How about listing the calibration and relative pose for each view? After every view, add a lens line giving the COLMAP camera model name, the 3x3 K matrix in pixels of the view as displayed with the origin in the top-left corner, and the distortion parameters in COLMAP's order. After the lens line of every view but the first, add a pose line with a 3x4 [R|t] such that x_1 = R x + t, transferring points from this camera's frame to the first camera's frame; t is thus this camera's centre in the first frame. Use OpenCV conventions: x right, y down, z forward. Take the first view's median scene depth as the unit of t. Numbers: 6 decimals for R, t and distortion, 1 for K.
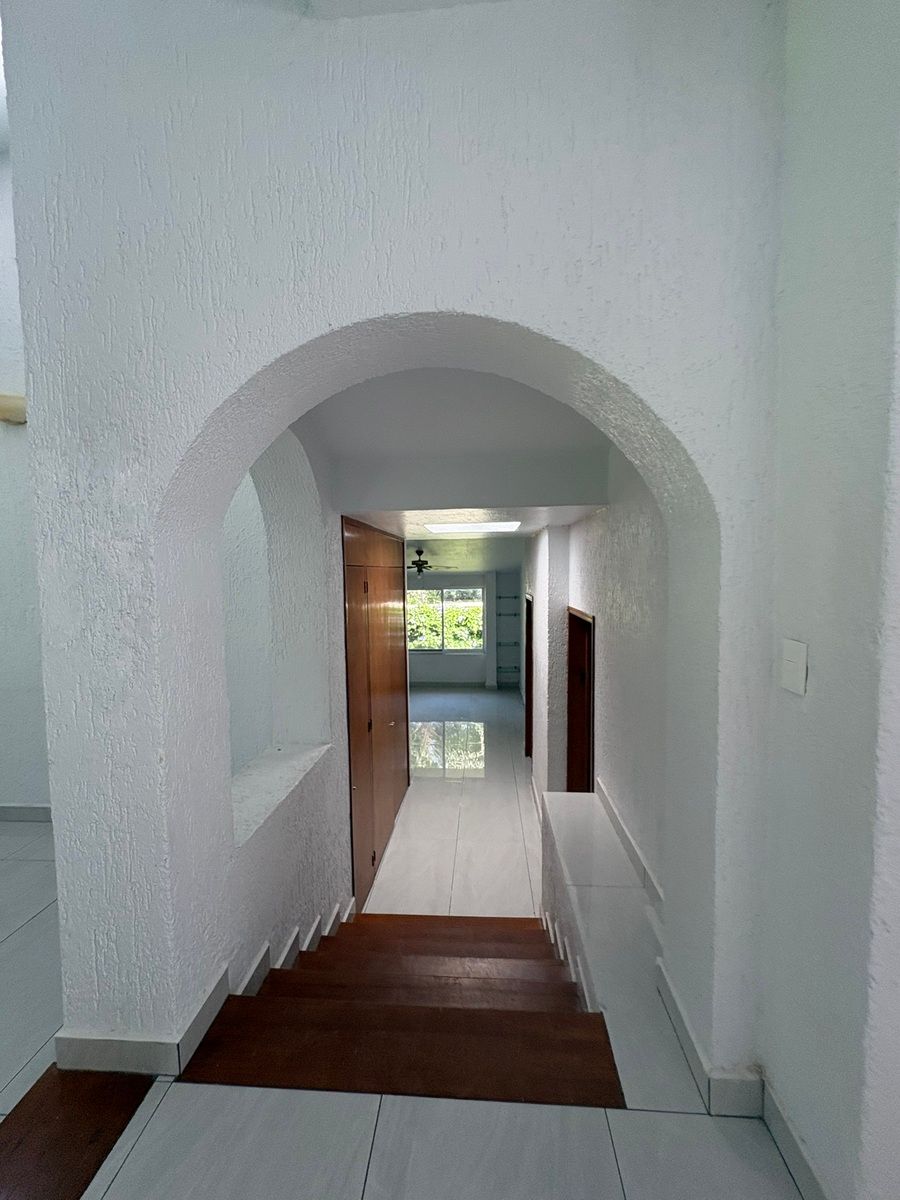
lens RADIAL K [[479.7, 0, 449.4], [0, 479.7, 597.2], [0, 0, 1]] dist [0.000813, 0.000002]
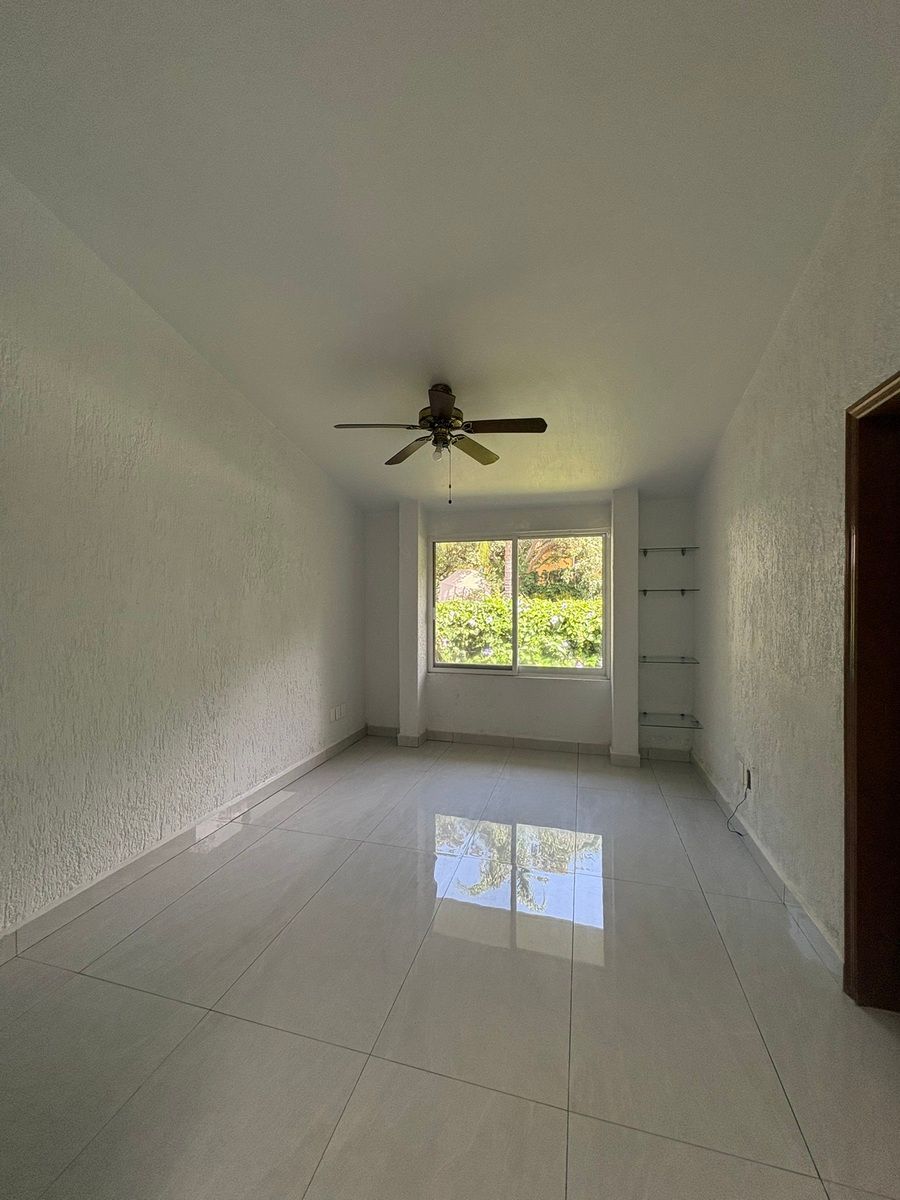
lens RADIAL K [[479.7, 0, 444.4], [0, 479.7, 606.3], [0, 0, 1]] dist [0.000813, 0.000002]
pose [[0.978464, 0.021748, -0.205267, 0.011450], [-0.030996, 0.998639, -0.041944, 0.056695], [0.204076, 0.047403, 0.977807, 0.410531]]
